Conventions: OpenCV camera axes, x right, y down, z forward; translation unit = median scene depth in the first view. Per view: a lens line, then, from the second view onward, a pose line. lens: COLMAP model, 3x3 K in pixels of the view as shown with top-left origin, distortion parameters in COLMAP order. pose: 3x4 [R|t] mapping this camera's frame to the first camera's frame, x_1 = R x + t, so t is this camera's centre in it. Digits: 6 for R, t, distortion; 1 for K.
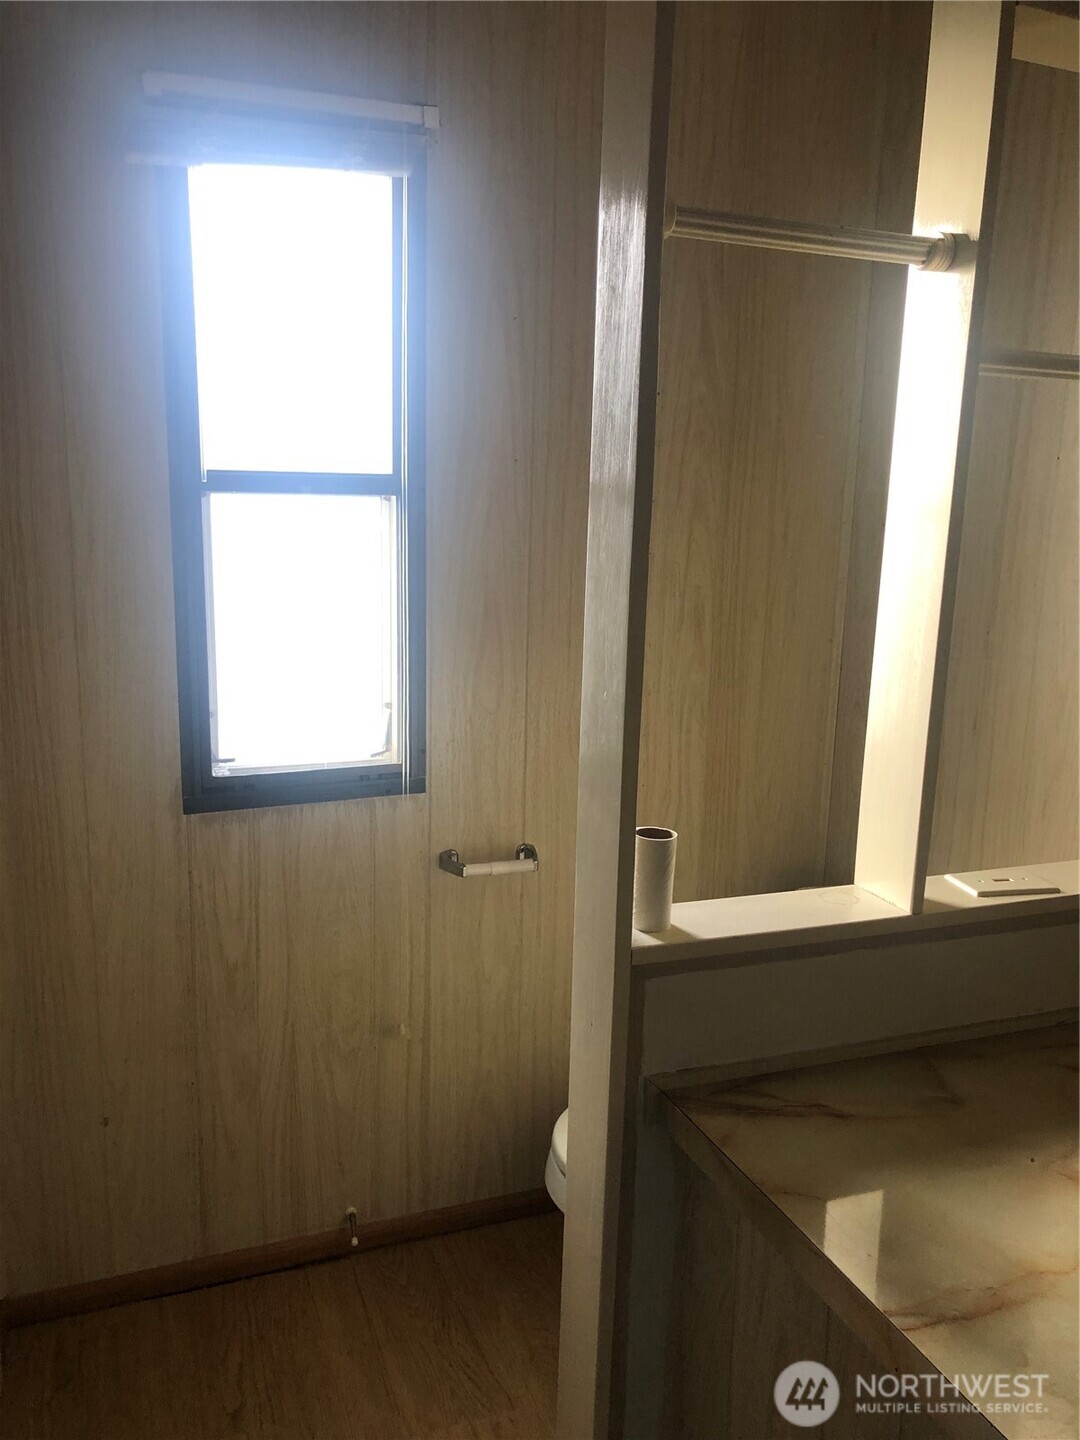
lens RADIAL K [[1194.6, 0, 525.5], [0, 1194.6, 715.2], [0, 0, 1]] dist [0.060661, -0.055657]
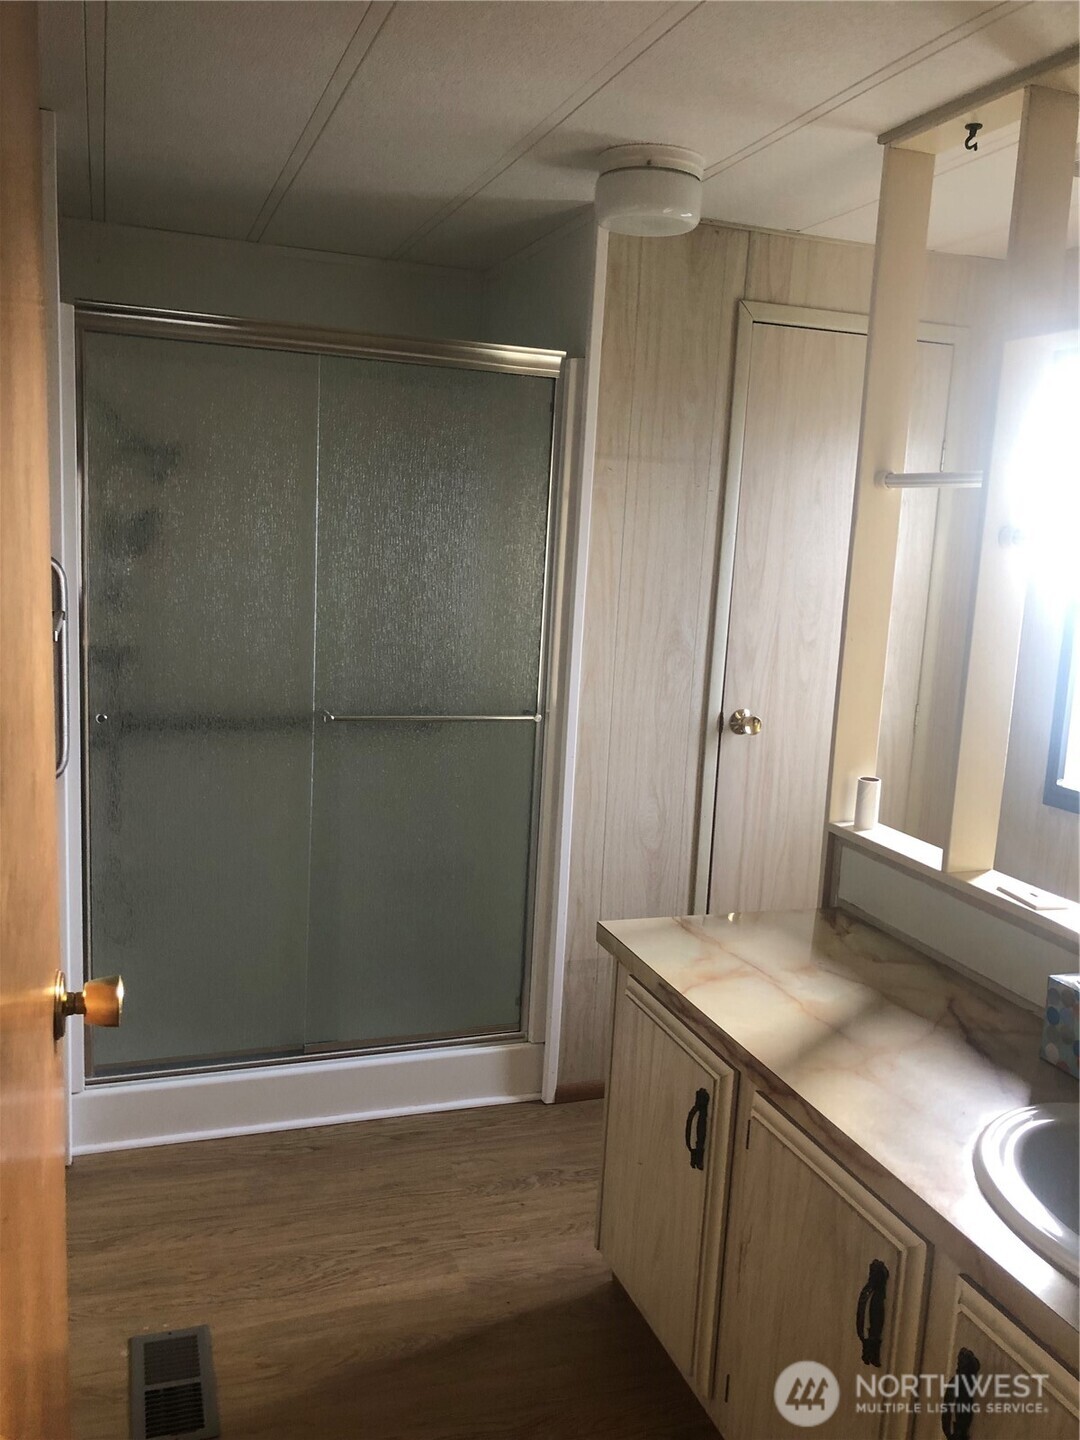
lens RADIAL K [[1194.6, 0, 525.5], [0, 1194.6, 715.2], [0, 0, 1]] dist [0.060661, -0.055657]
pose [[-0.045477, 0.122939, -0.991372, 1.869889], [-0.244295, 0.960898, 0.130366, -0.103839], [0.968634, 0.248116, -0.013665, 0.425453]]
